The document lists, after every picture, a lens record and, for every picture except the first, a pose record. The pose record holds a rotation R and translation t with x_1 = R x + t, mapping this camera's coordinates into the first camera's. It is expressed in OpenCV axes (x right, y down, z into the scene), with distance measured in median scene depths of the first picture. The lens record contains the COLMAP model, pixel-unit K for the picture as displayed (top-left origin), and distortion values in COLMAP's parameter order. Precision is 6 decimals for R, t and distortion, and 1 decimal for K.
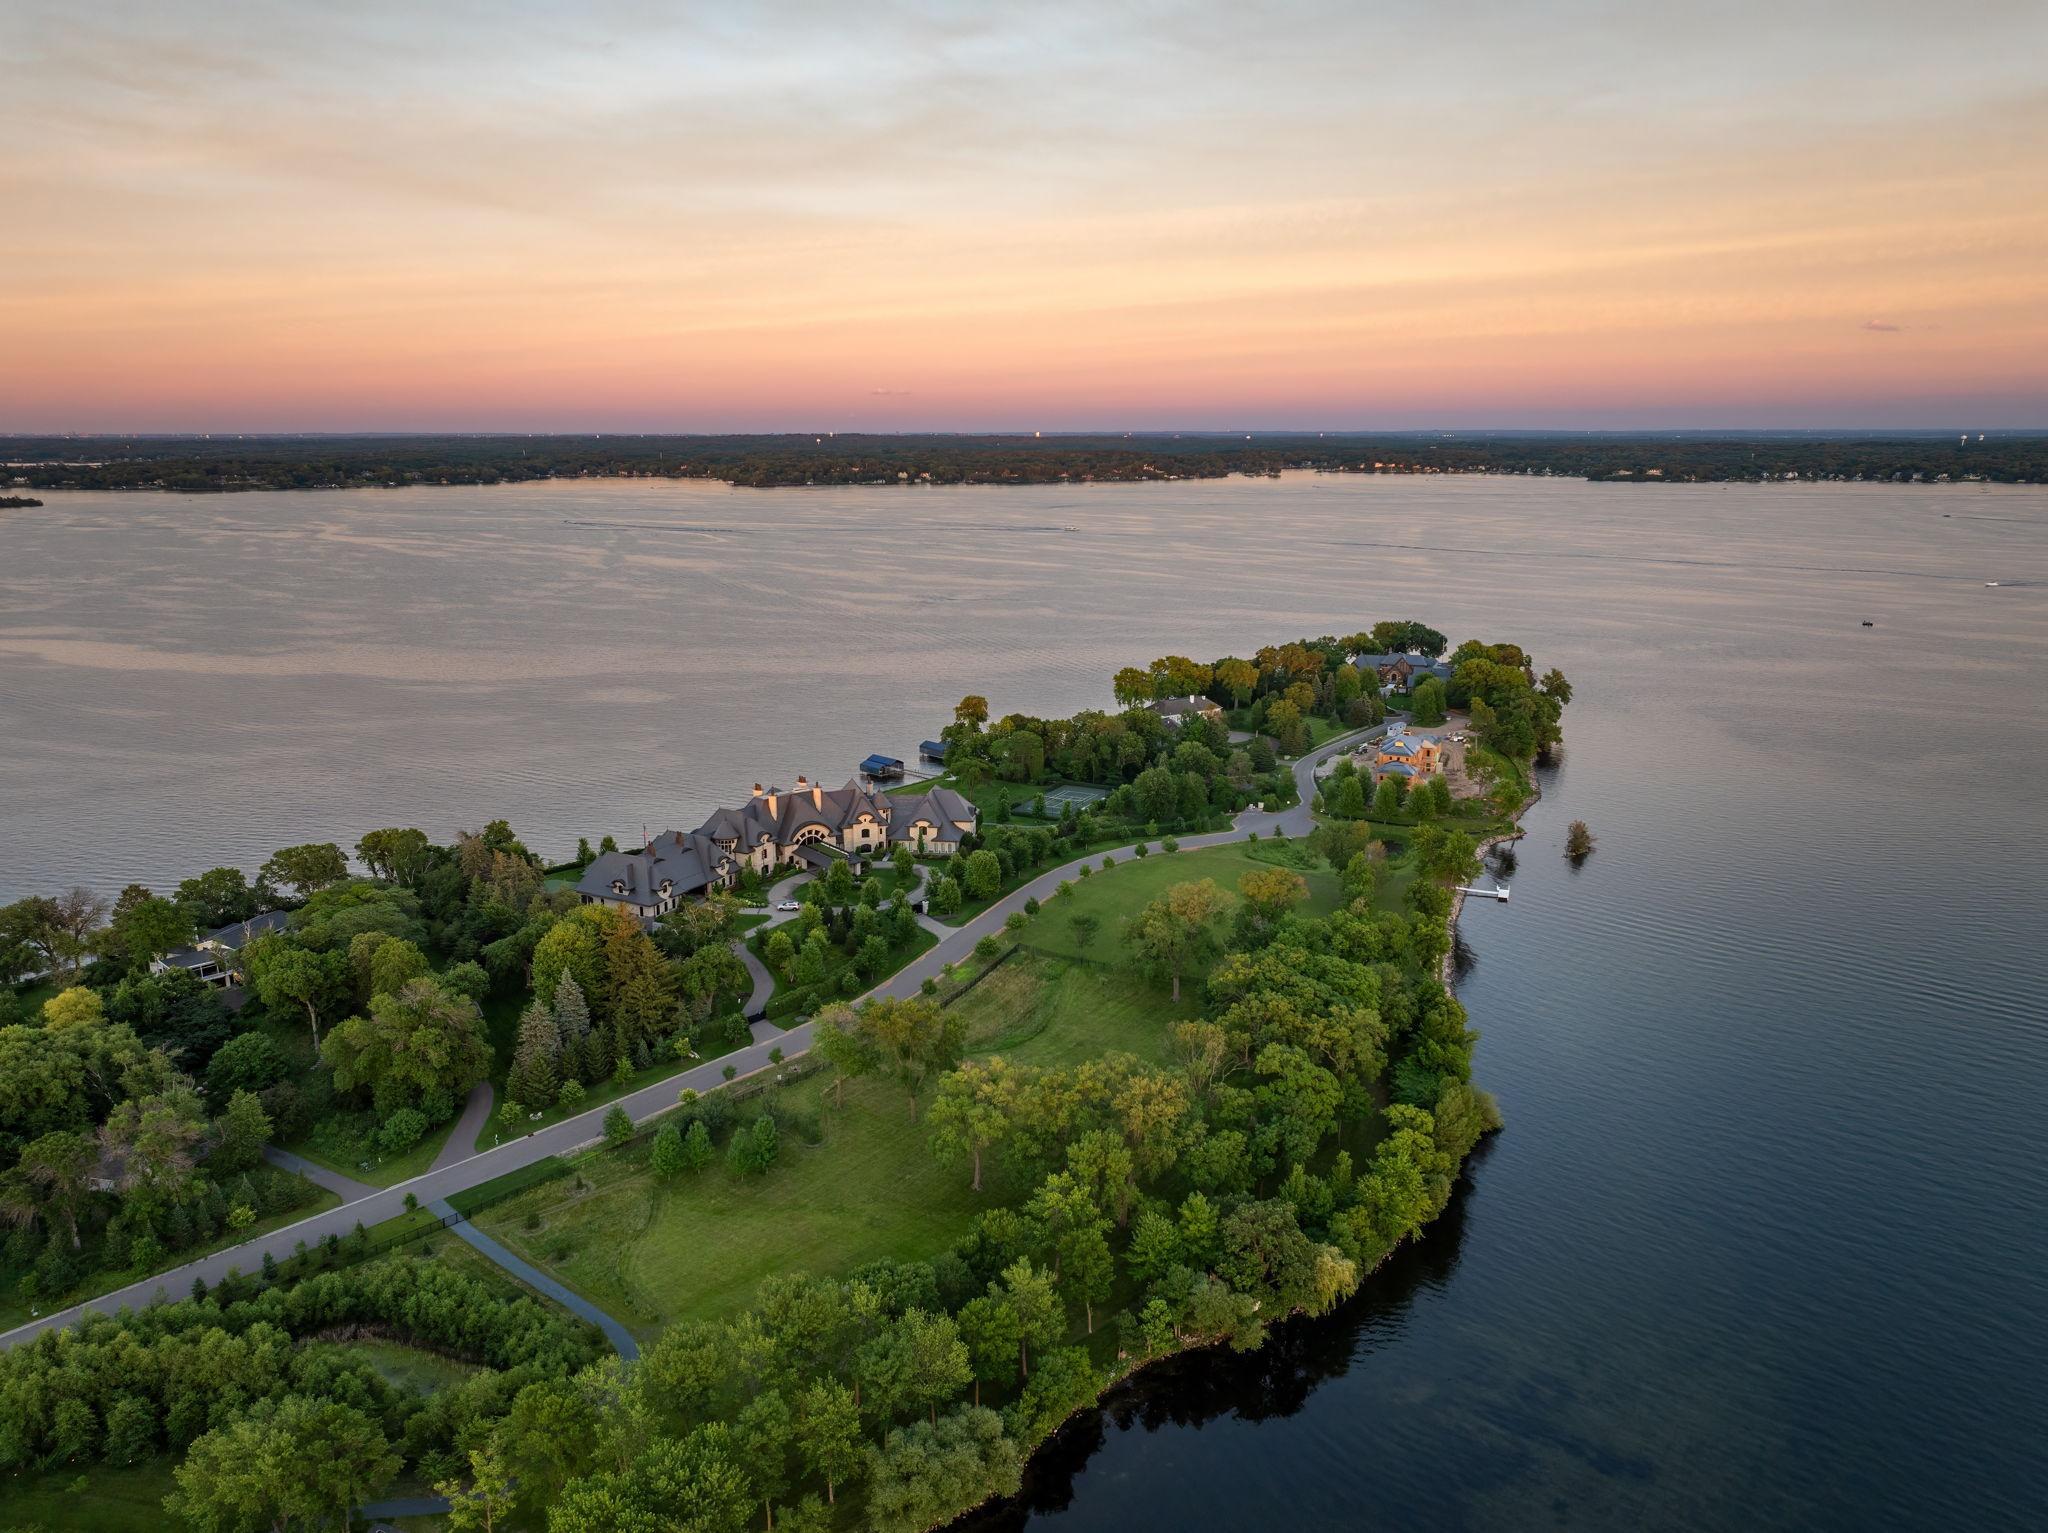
lens RADIAL K [[1519.8, 0, 1066.2], [0, 1519.8, 766.4], [0, 0, 1]] dist [0.002924, 0.010319]
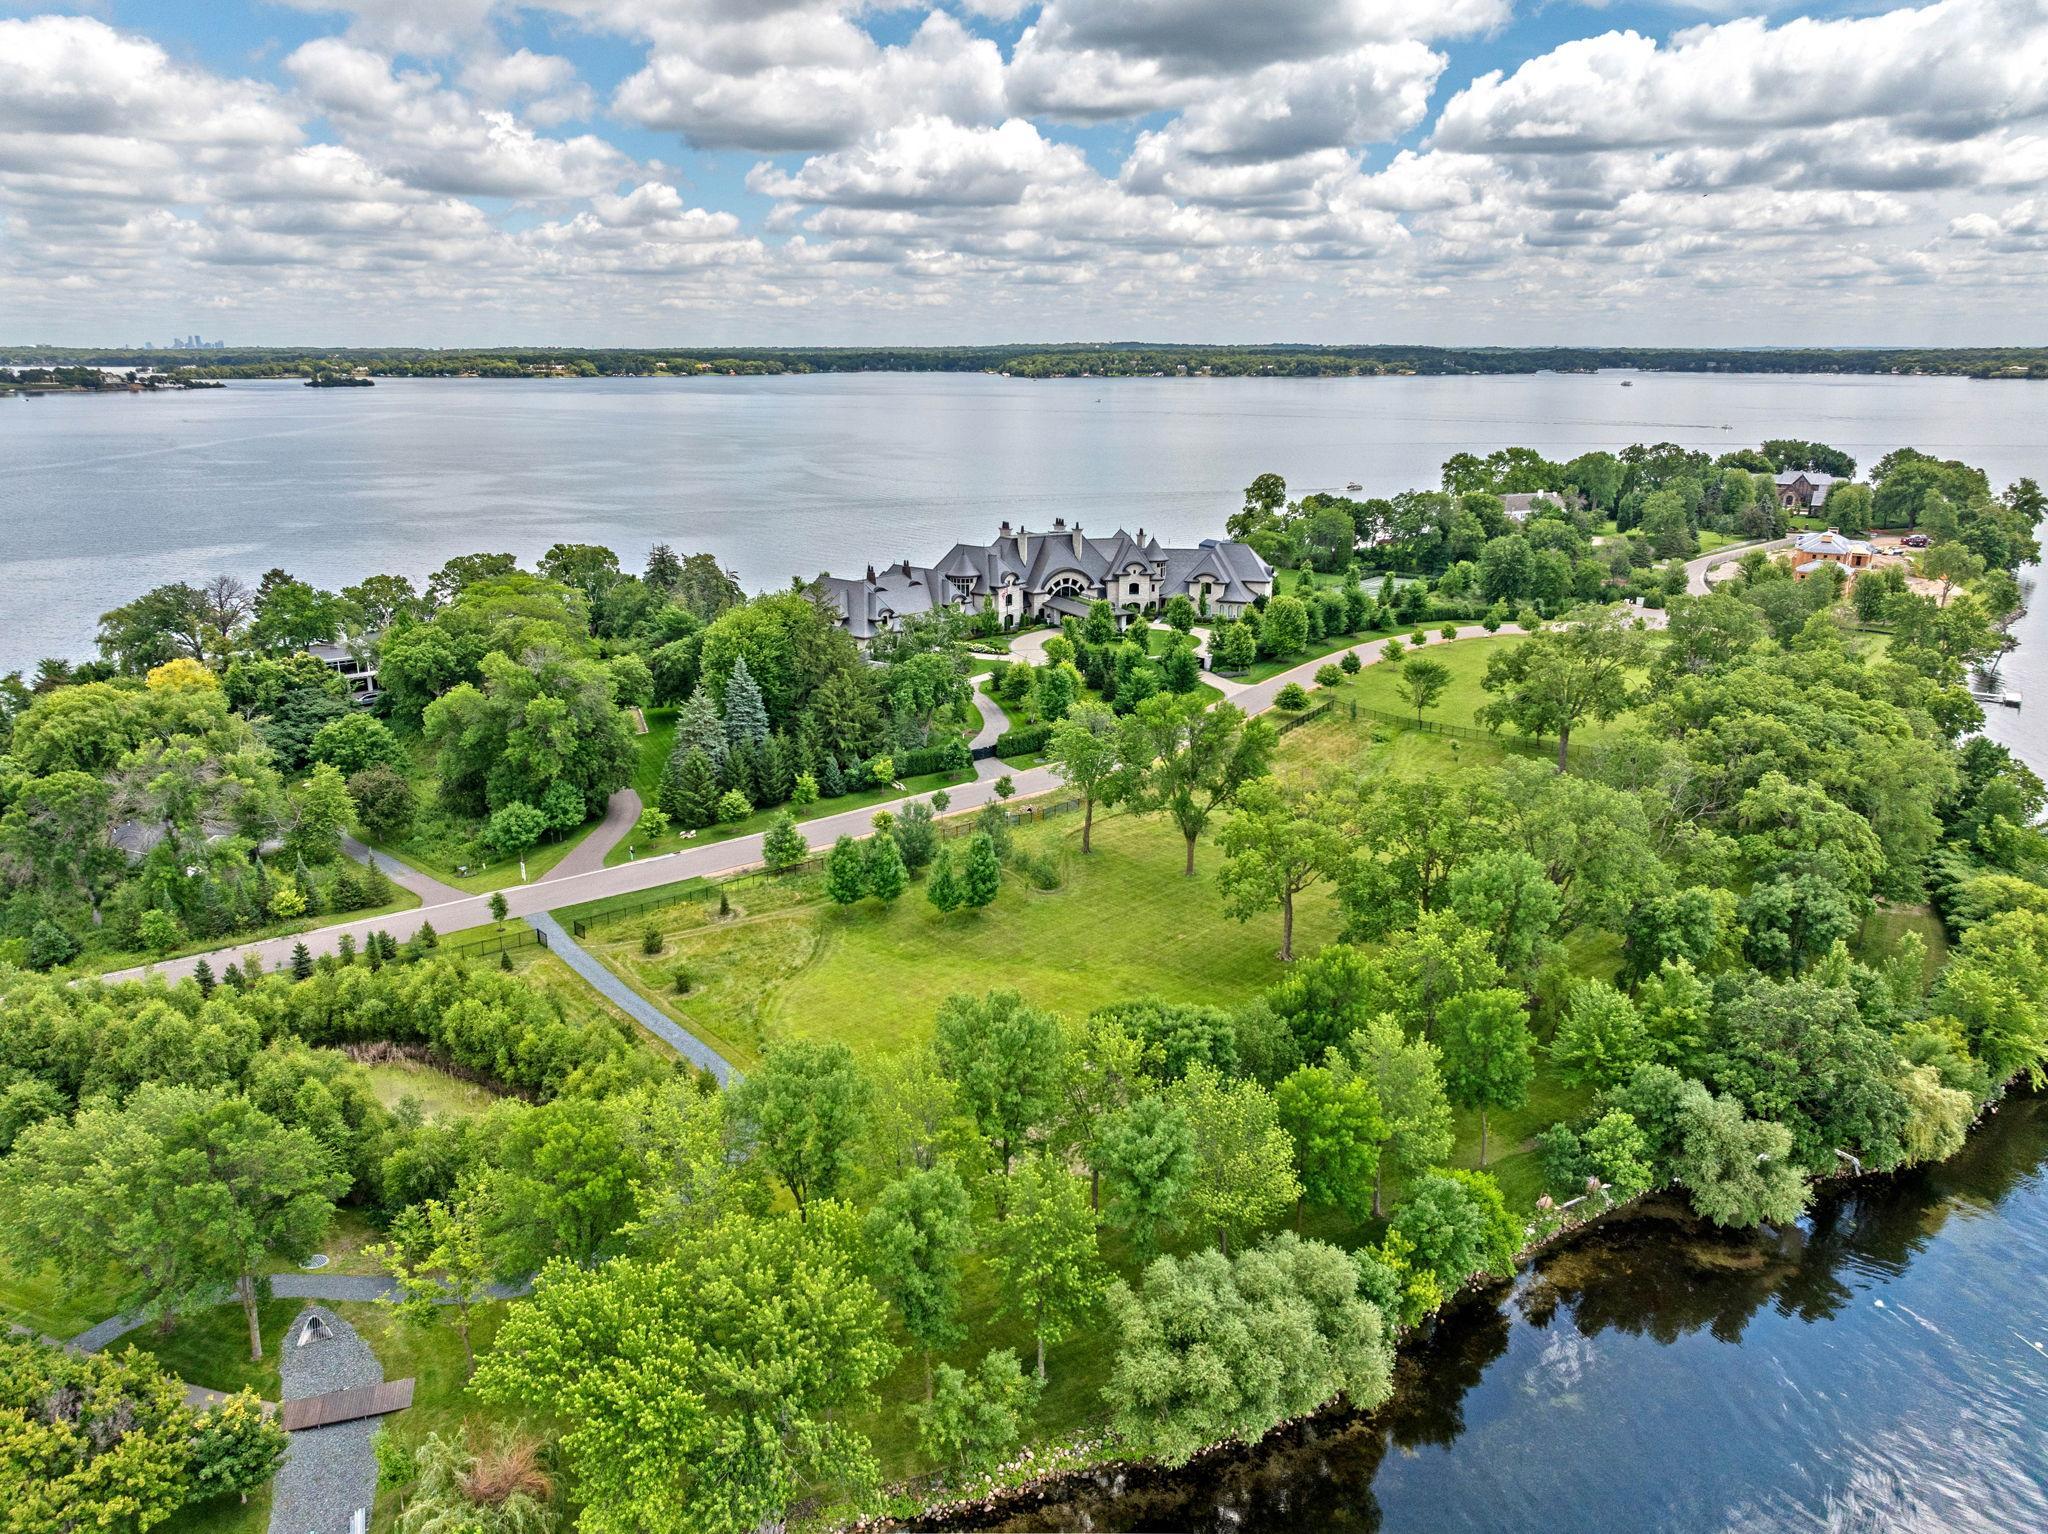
lens RADIAL K [[1569.3, 0, 1024.0], [0, 1569.3, 767.0], [0, 0, 1]] dist [-0.000554, 0.004422]
pose [[0.979504, 0.059078, -0.192568, -0.050160], [-0.047349, 0.996764, 0.064957, 0.181175], [0.195783, -0.054507, 0.979131, 0.360342]]
